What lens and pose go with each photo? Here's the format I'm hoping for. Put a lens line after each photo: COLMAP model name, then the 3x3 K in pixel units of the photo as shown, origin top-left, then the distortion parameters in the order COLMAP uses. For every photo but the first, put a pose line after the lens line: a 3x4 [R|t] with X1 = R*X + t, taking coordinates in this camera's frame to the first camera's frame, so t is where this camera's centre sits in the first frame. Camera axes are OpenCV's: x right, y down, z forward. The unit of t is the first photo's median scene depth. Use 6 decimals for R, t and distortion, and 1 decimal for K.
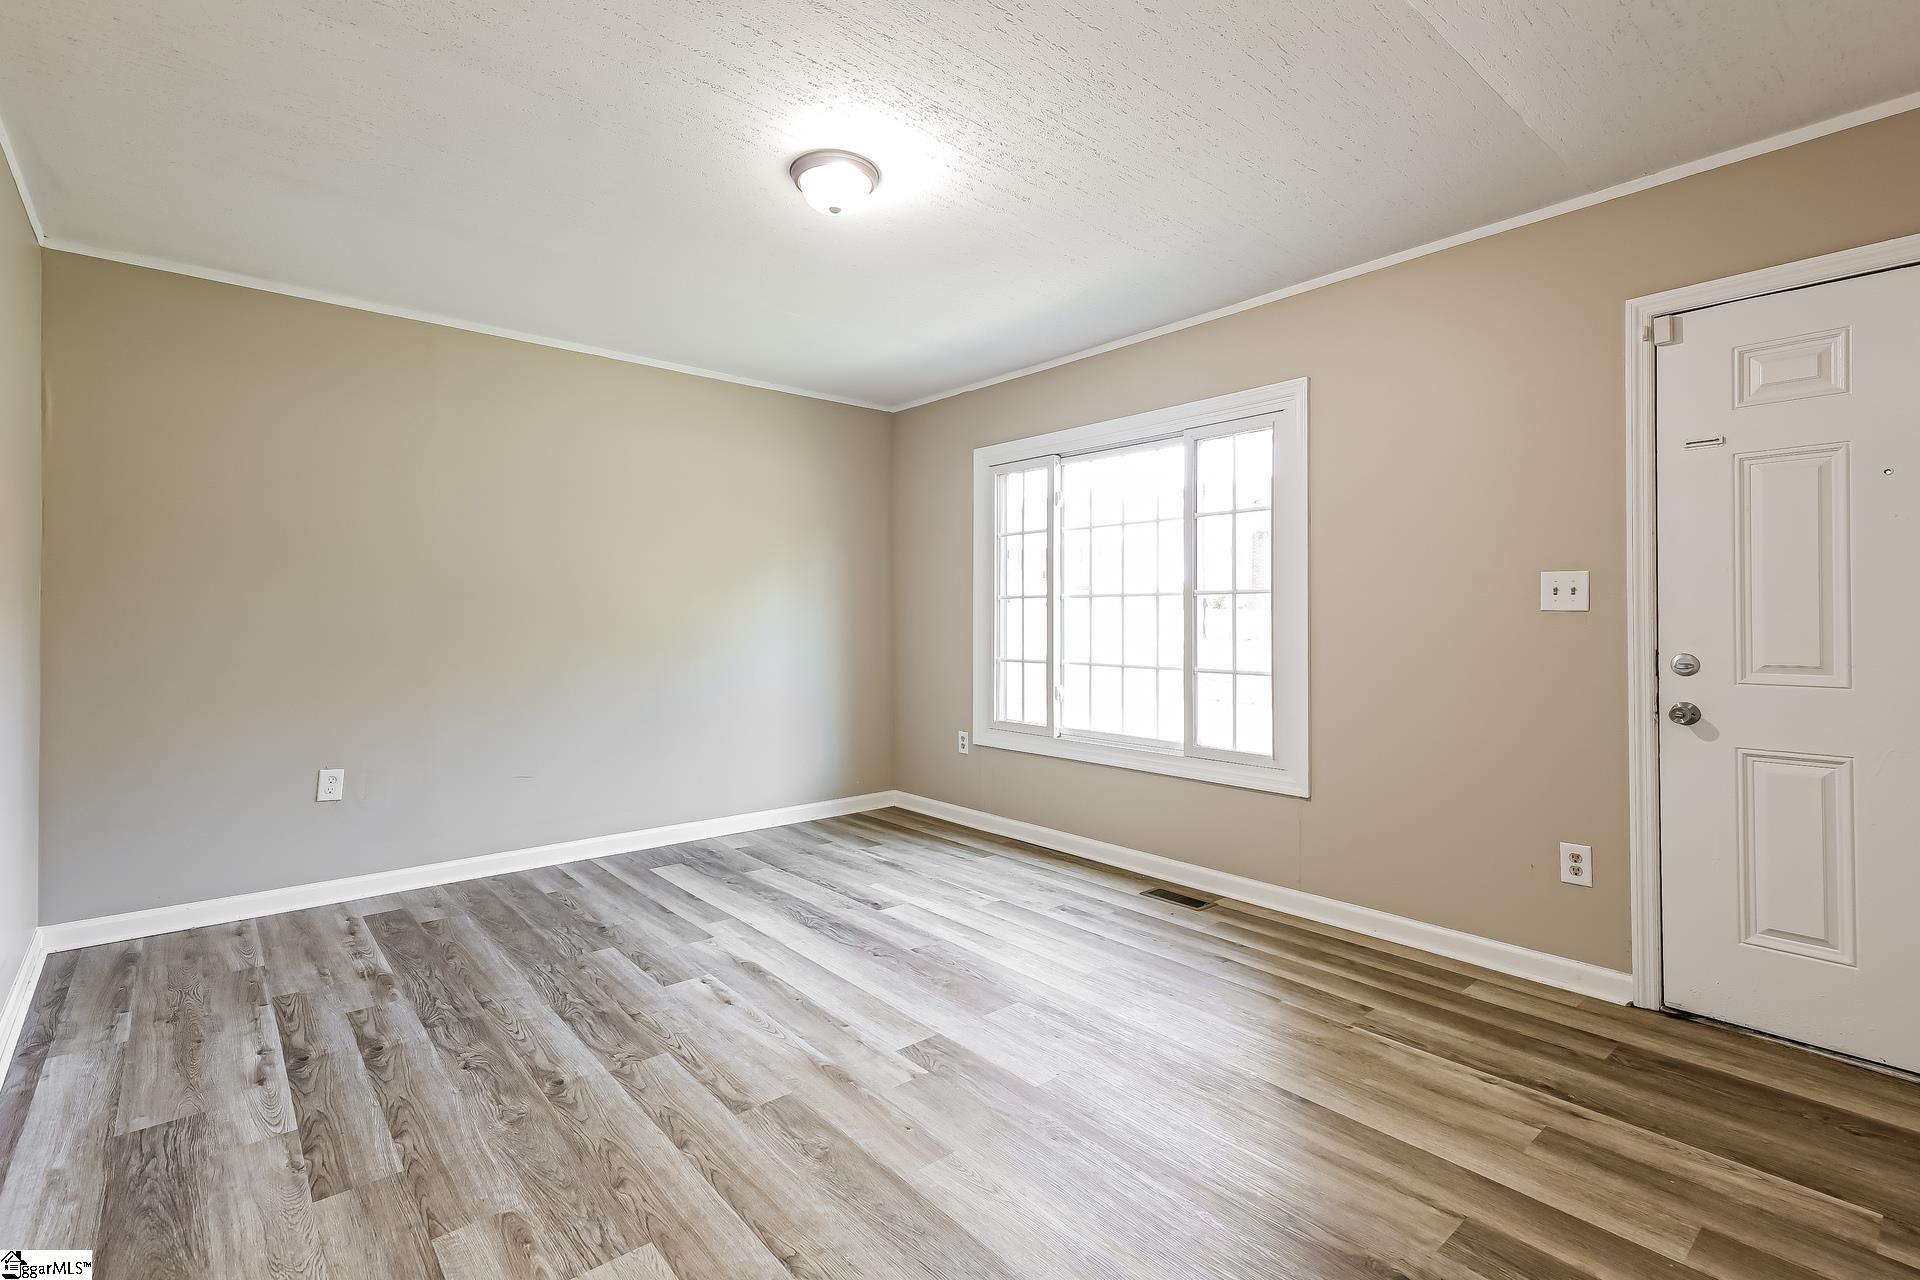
lens RADIAL K [[852.1, 0, 971.8], [0, 852.1, 622.2], [0, 0, 1]] dist [0.015823, 0.000506]
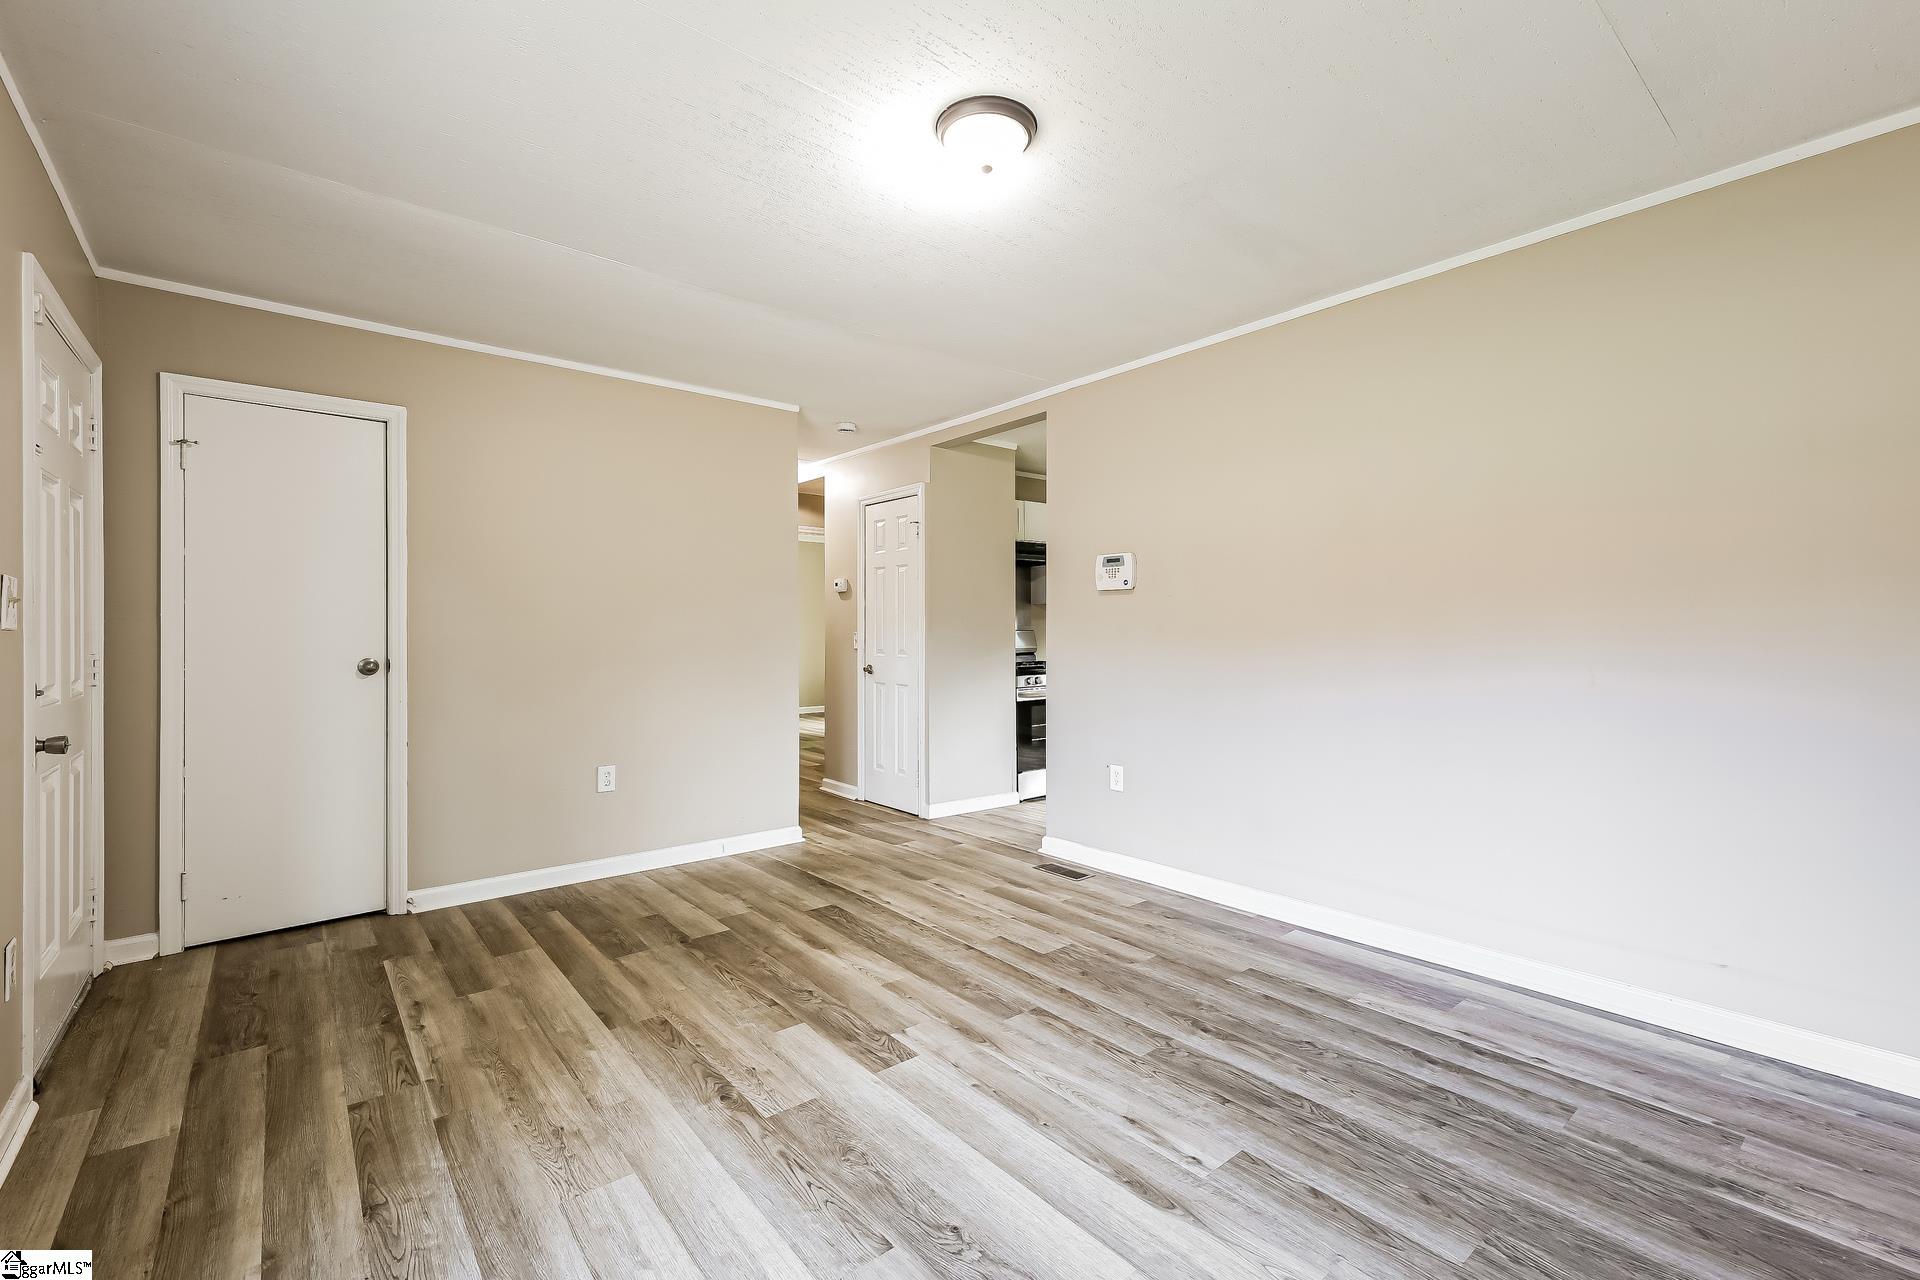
lens RADIAL K [[838.8, 0, 943.6], [0, 838.8, 639.4], [0, 0, 1]] dist [0.009155, -0.001179]
pose [[-0.998332, 0.003098, 0.057654, -0.166371], [0.003847, 0.999910, 0.012879, -0.011640], [-0.057608, 0.013080, -0.998254, 1.872055]]
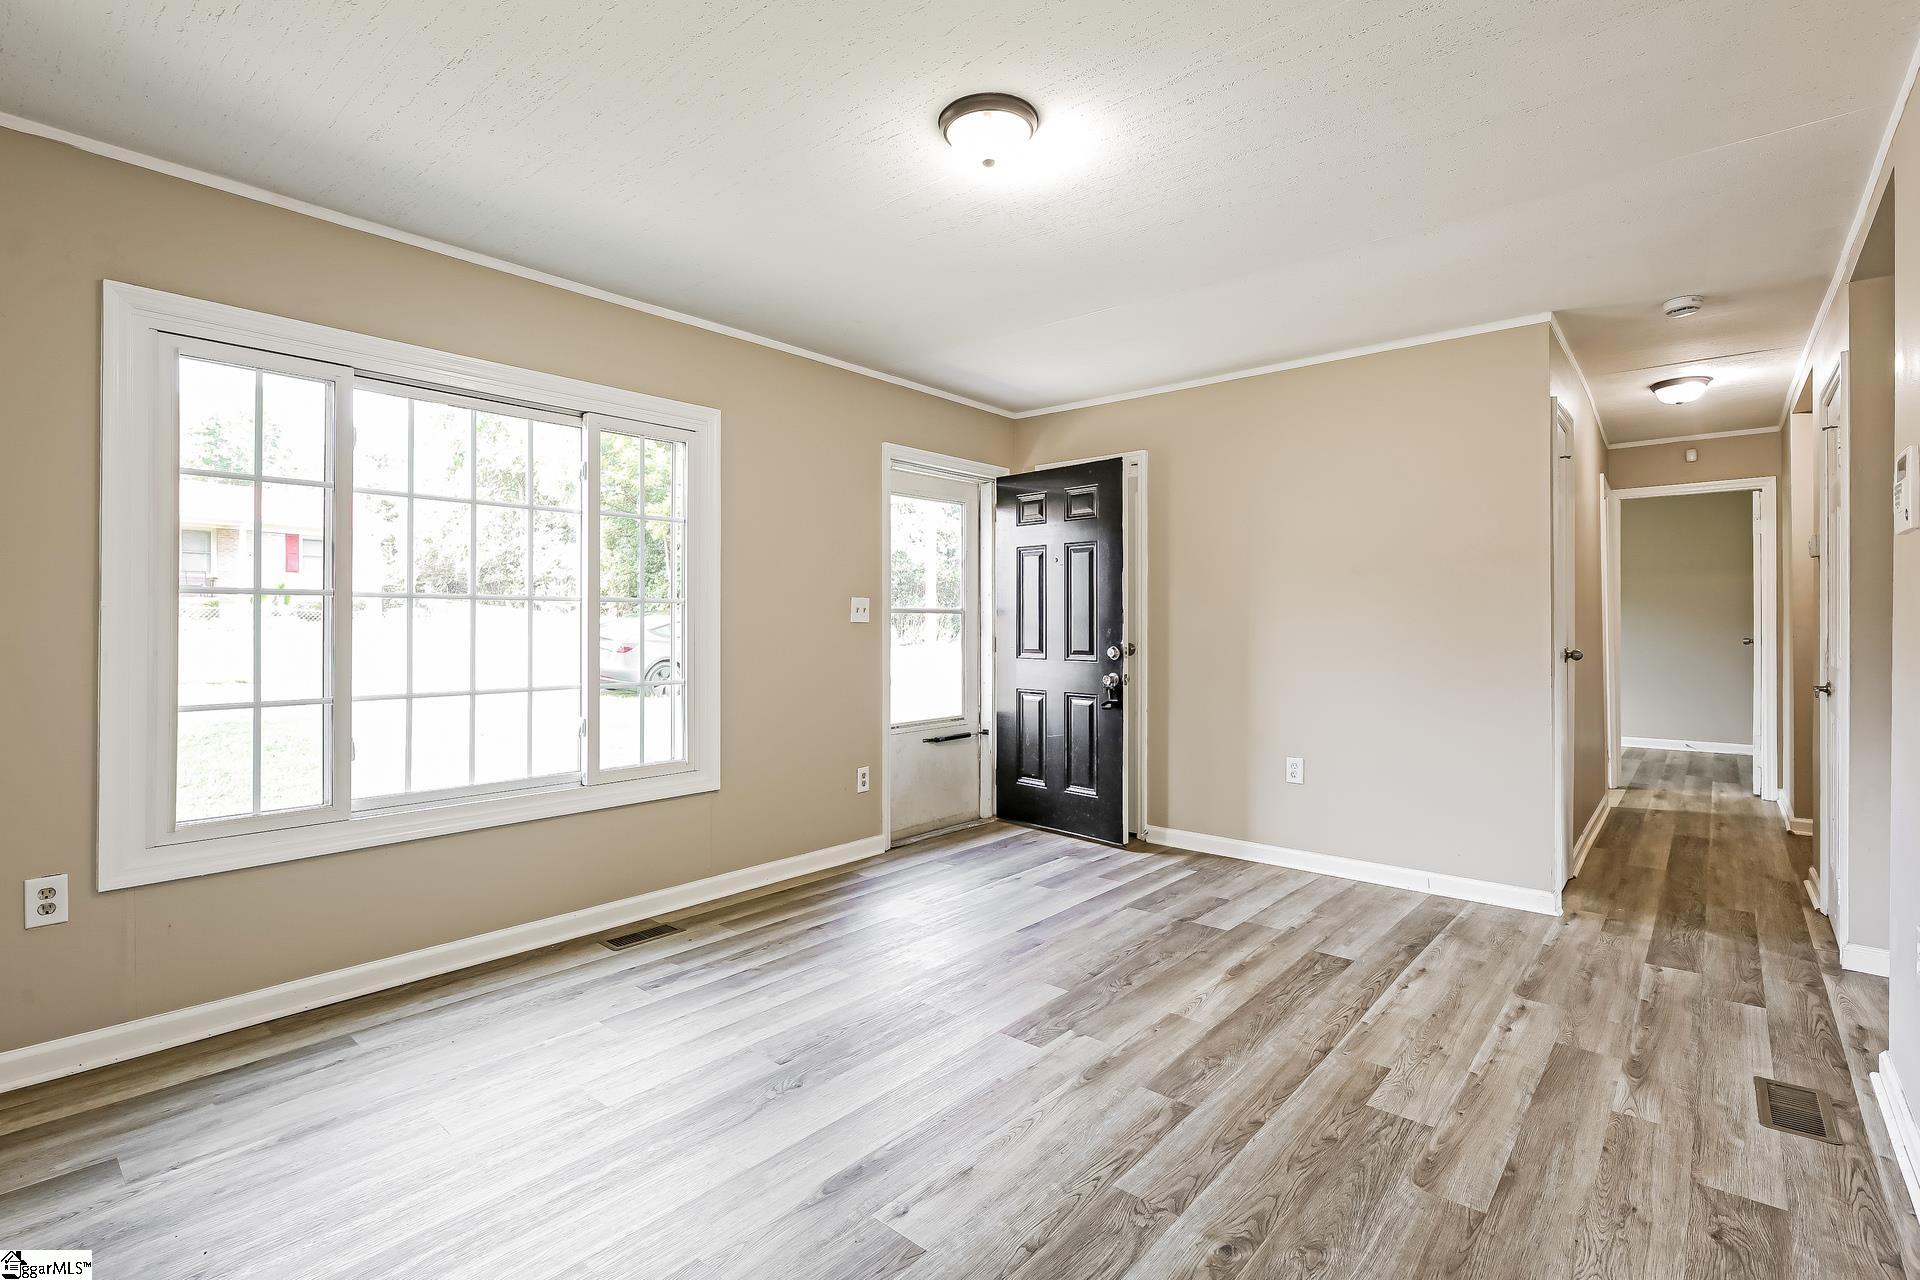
lens RADIAL K [[877.2, 0, 932.7], [0, 877.2, 613.9], [0, 0, 1]] dist [0.003639, 0.000675]
pose [[-0.103269, 0.011517, 0.994587, -1.064092], [0.003556, 0.999931, -0.011209, -0.011820], [-0.994647, 0.002379, -0.103303, 1.157754]]
